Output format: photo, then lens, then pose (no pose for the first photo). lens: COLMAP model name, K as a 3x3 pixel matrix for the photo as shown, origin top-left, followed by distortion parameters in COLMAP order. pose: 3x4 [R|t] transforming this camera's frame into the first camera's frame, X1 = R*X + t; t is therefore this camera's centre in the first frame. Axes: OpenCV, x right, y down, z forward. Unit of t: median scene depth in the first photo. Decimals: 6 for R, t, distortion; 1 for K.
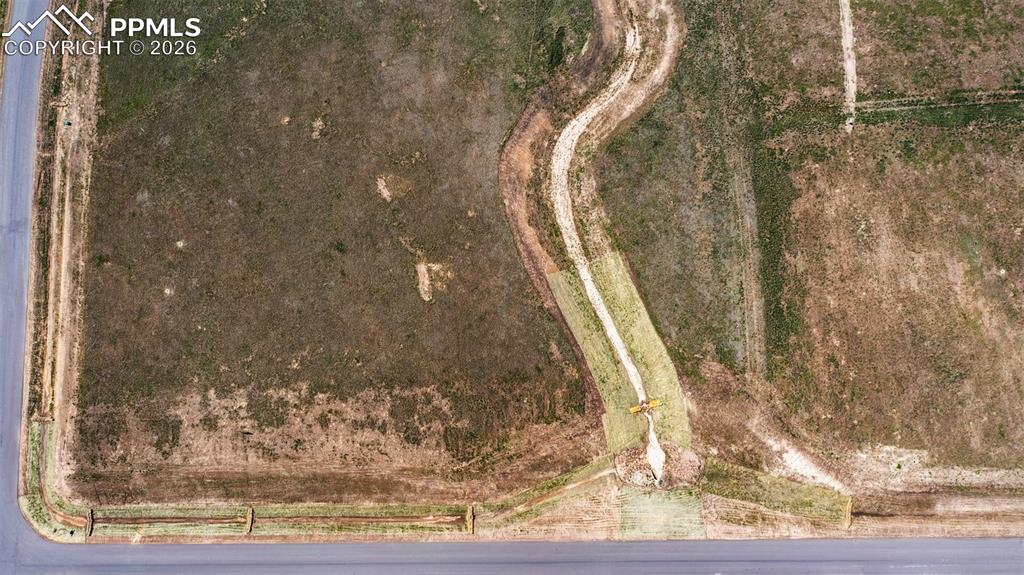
lens RADIAL K [[809.0, 0, 512.0], [0, 809.0, 287.5], [0, 0, 1]] dist [-0.003811, 0.001999]
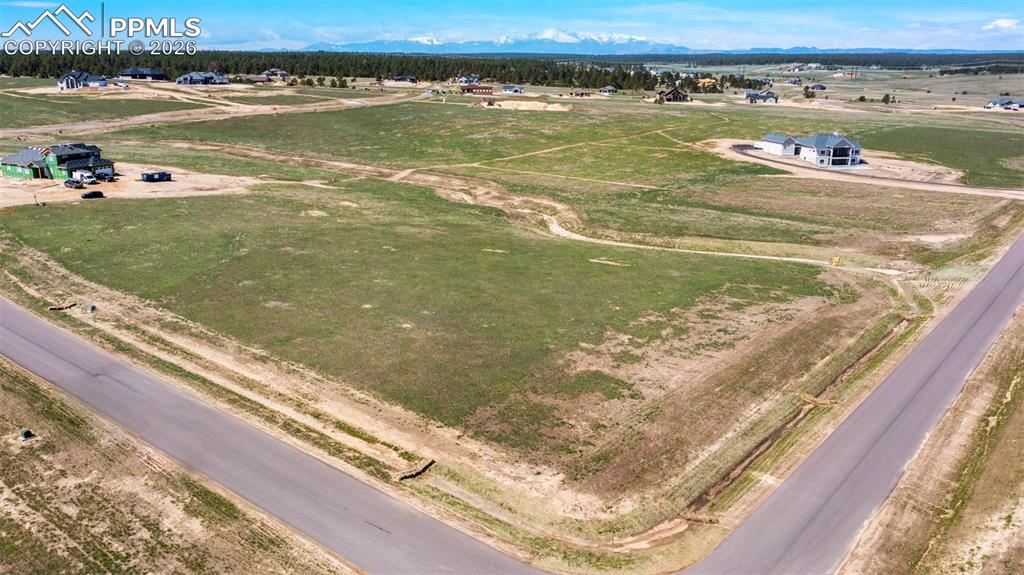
lens RADIAL K [[809.0, 0, 512.0], [0, 809.0, 287.5], [0, 0, 1]] dist [-0.003811, 0.001999]
pose [[0.621310, -0.197467, 0.758275, -0.847819], [0.775351, 0.294685, -0.558562, 0.409527], [-0.113154, 0.934969, 0.336197, 0.760114]]
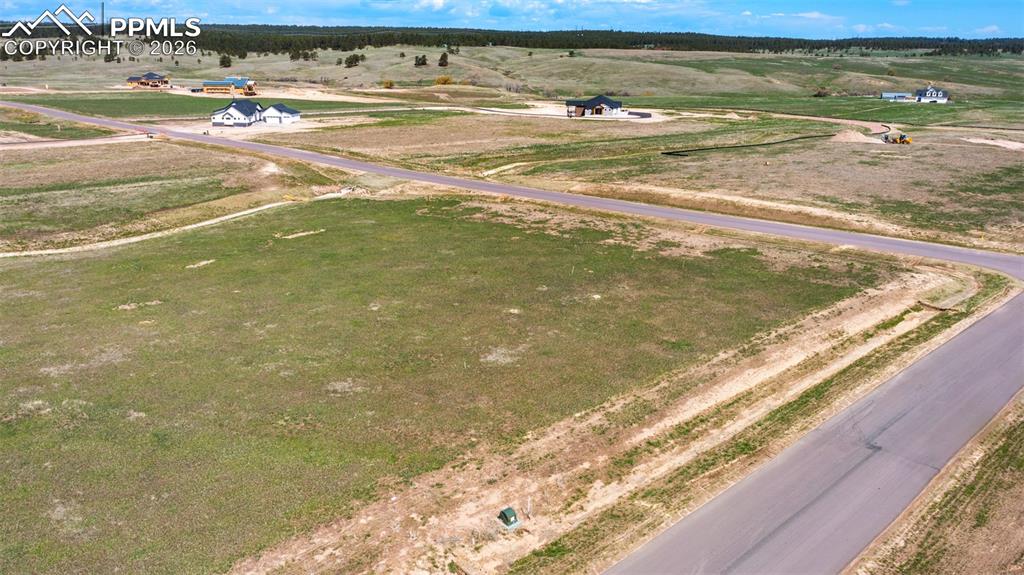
lens RADIAL K [[809.0, 0, 512.0], [0, 809.0, 287.5], [0, 0, 1]] dist [-0.003811, 0.001999]
pose [[-0.707456, -0.200994, 0.677574, -0.730739], [0.701058, -0.078063, 0.708819, -0.387586], [-0.089575, 0.976477, 0.196135, 0.908833]]
